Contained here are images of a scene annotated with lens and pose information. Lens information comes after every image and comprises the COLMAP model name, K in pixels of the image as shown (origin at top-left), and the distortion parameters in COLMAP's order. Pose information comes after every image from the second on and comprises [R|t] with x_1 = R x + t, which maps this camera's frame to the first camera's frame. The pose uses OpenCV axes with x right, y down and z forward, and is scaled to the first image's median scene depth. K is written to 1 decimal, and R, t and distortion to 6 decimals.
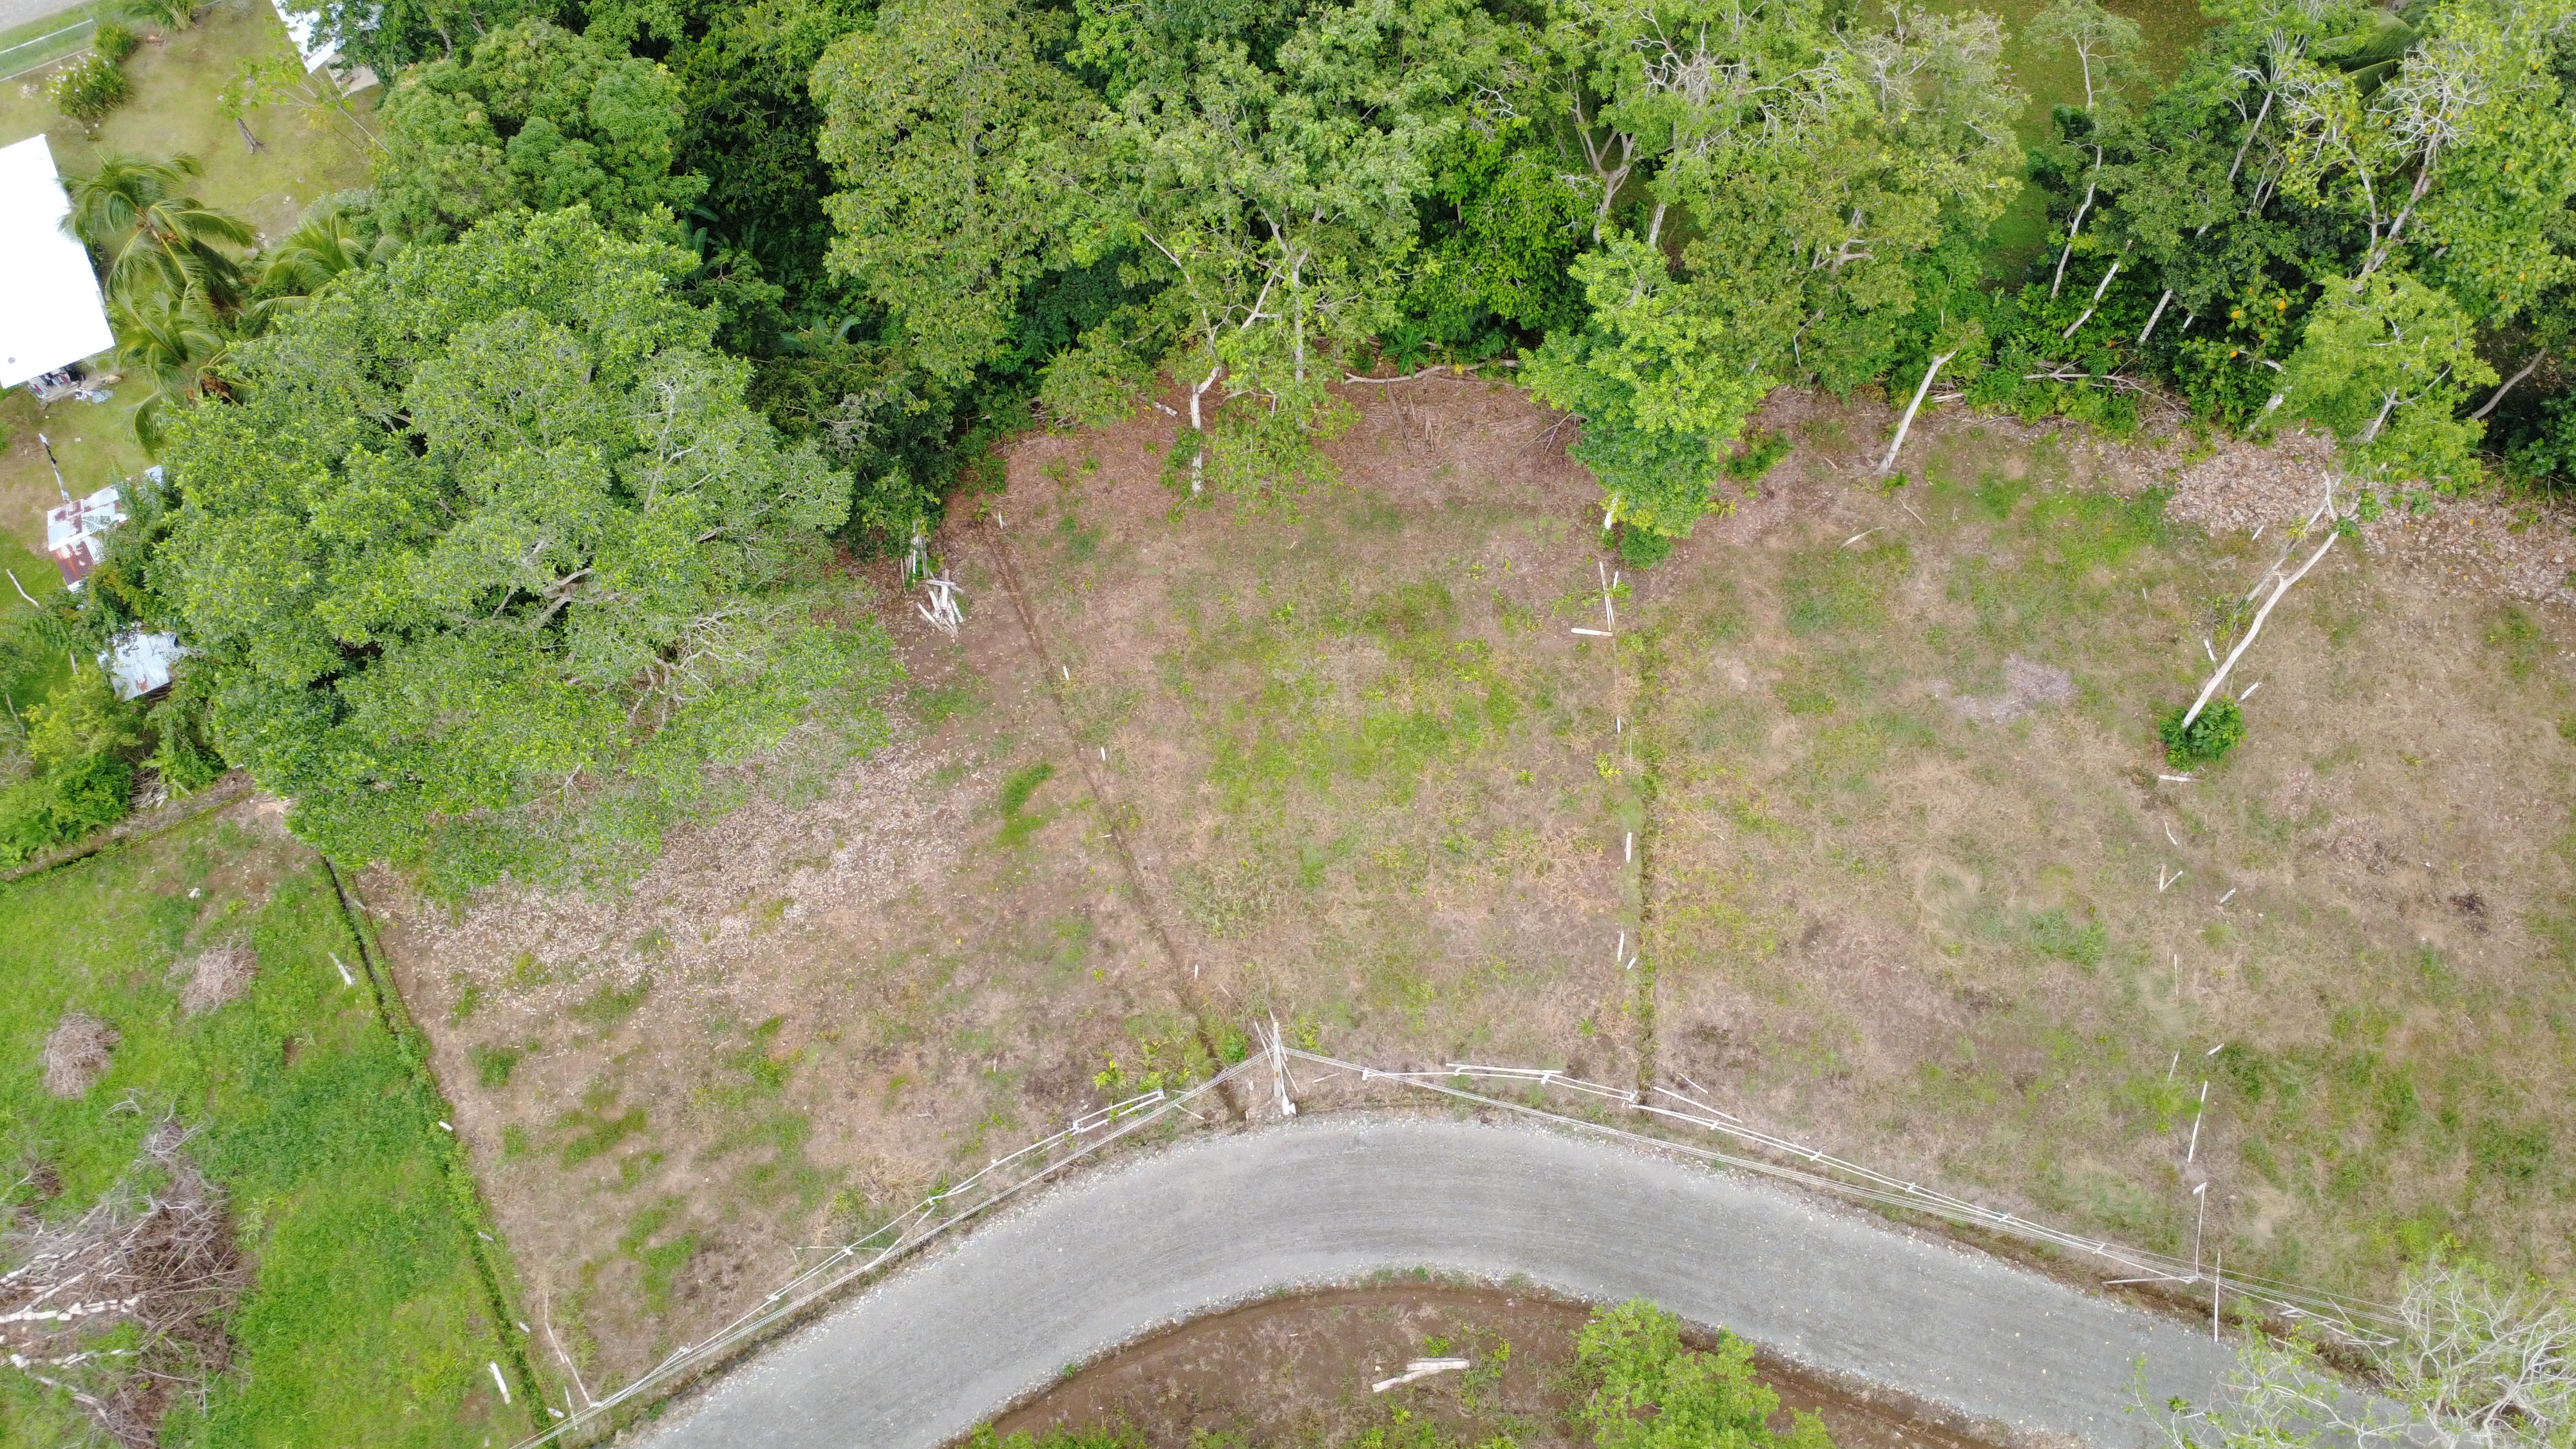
lens RADIAL K [[1867.6, 0, 1283.4], [0, 1867.6, 730.1], [0, 0, 1]] dist [0.000820, 0.002355]
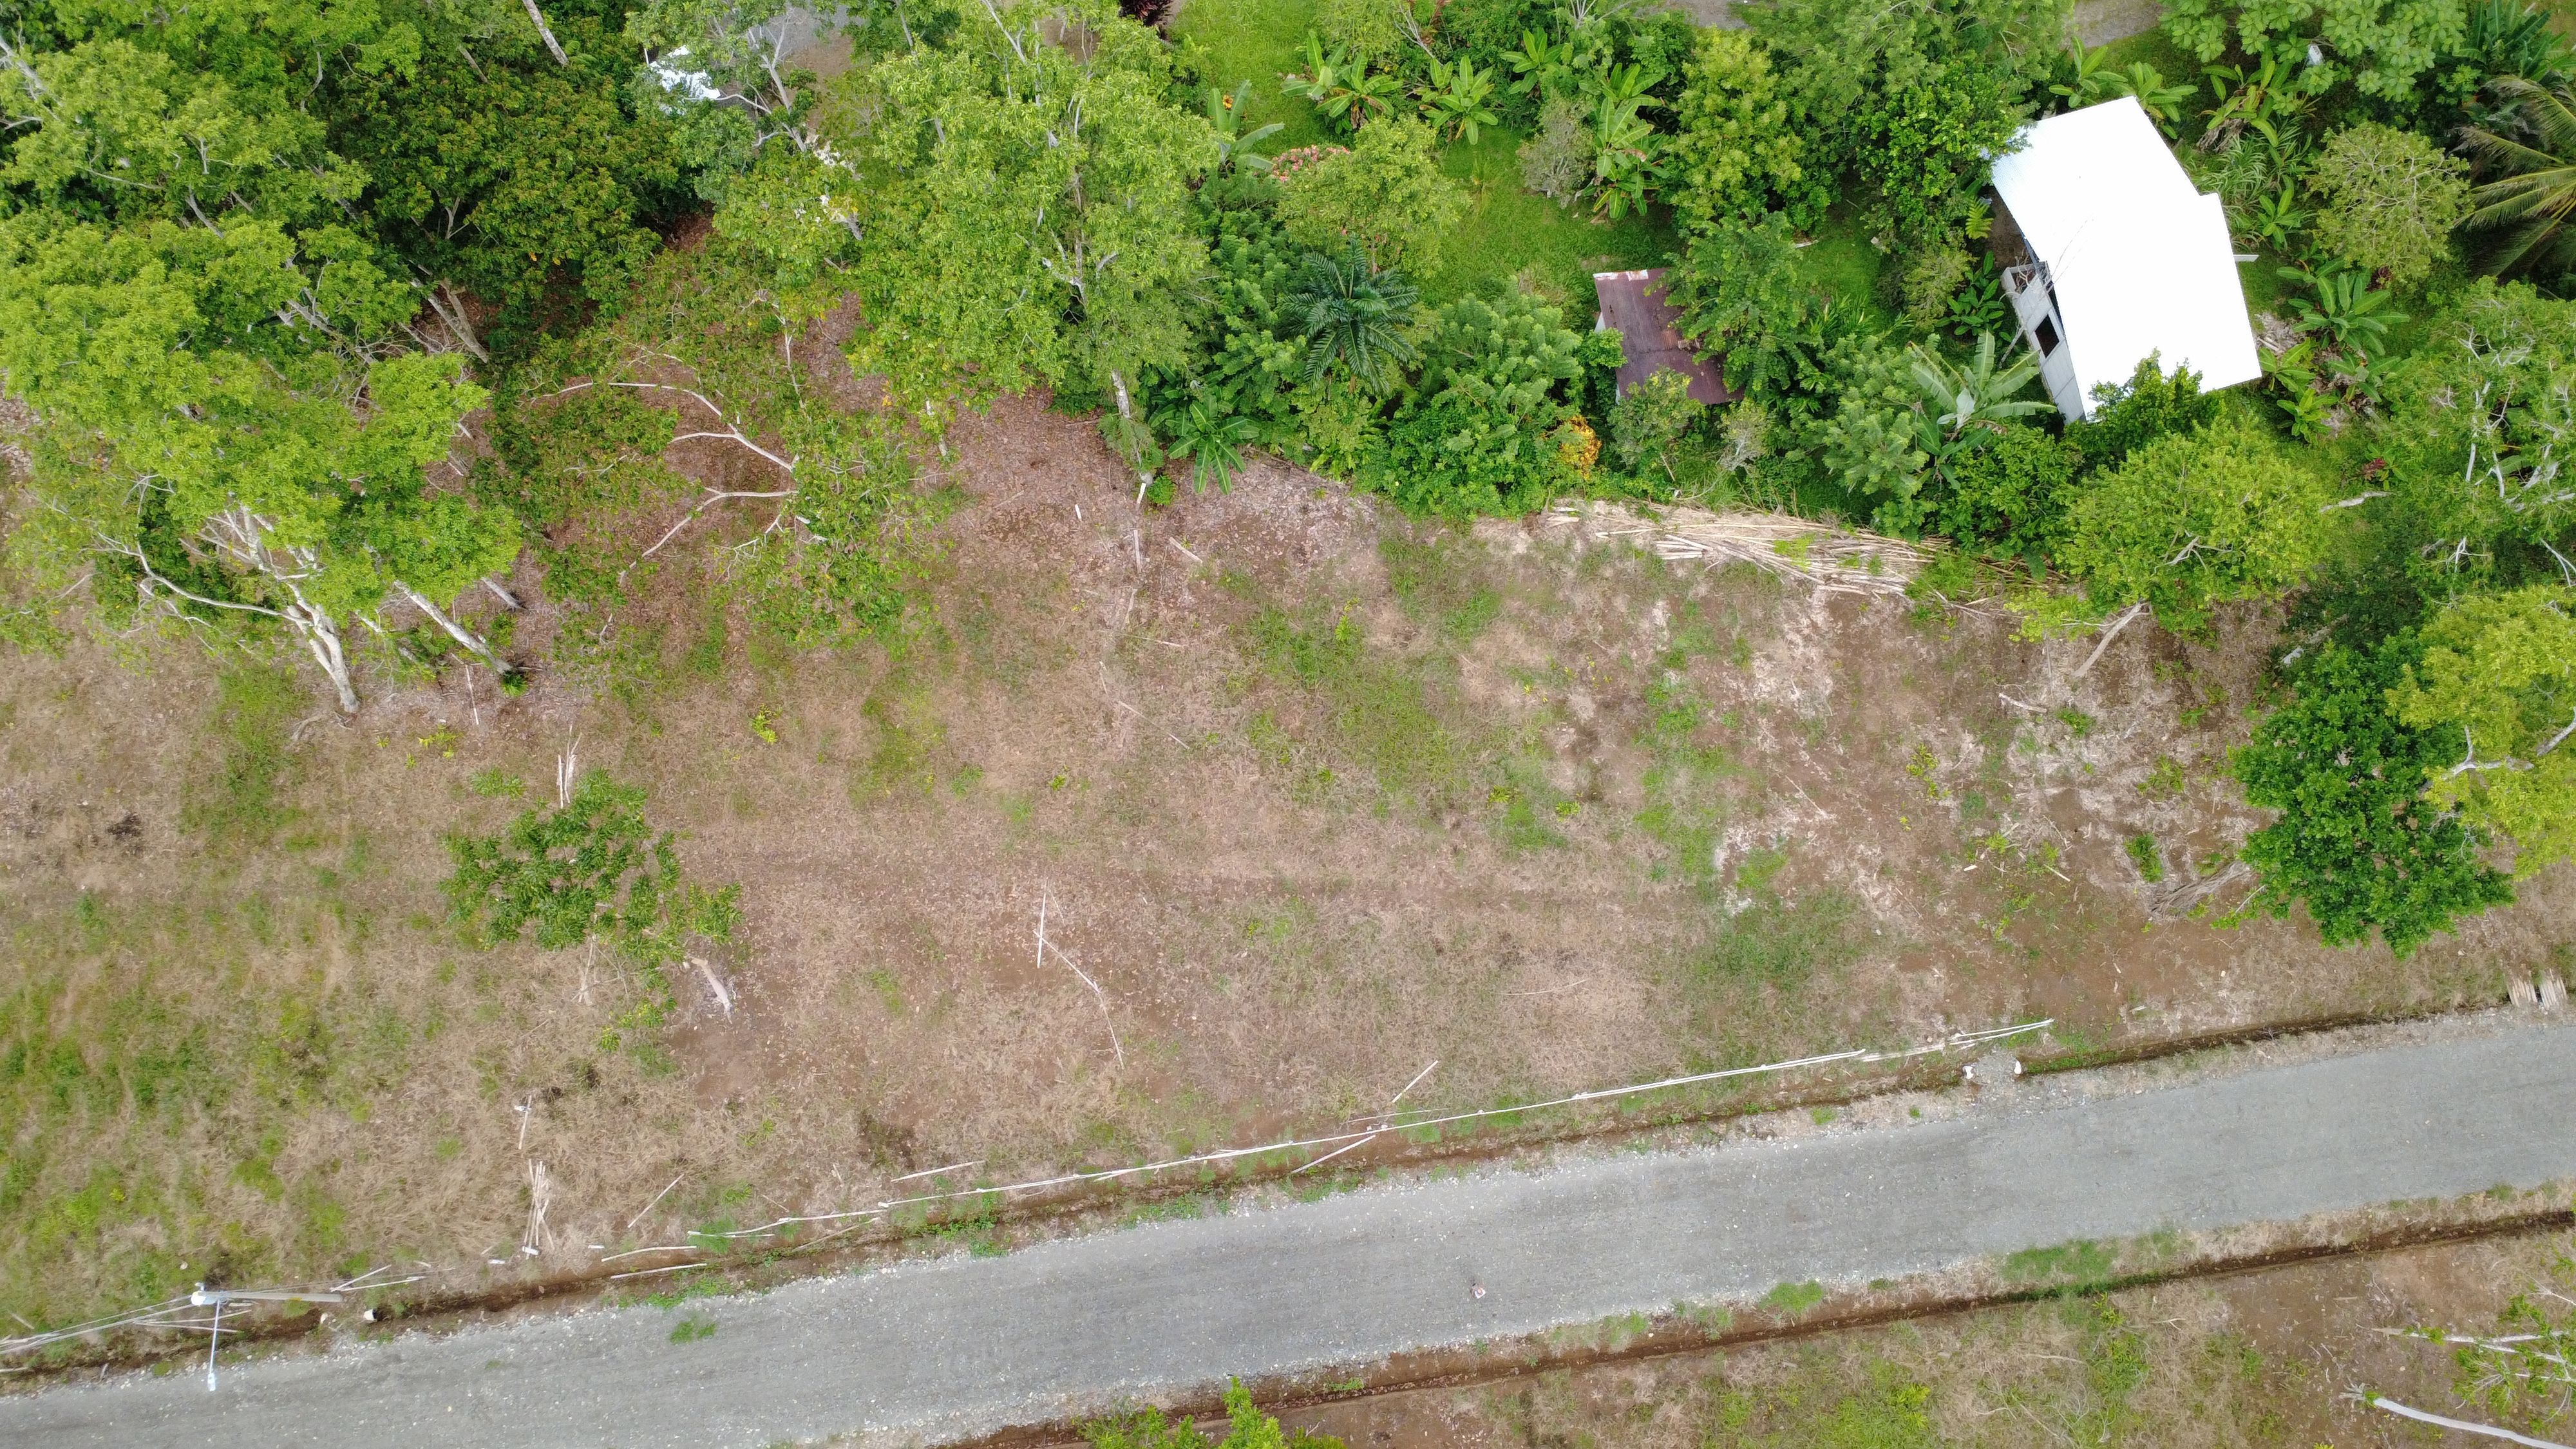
lens RADIAL K [[1867.6, 0, 1283.4], [0, 1867.6, 730.1], [0, 0, 1]] dist [0.000820, 0.002355]
pose [[0.885288, -0.447956, 0.124898, 1.083207], [0.419633, 0.885247, 0.200614, 0.107119], [-0.200431, -0.125190, 0.971676, -0.055006]]
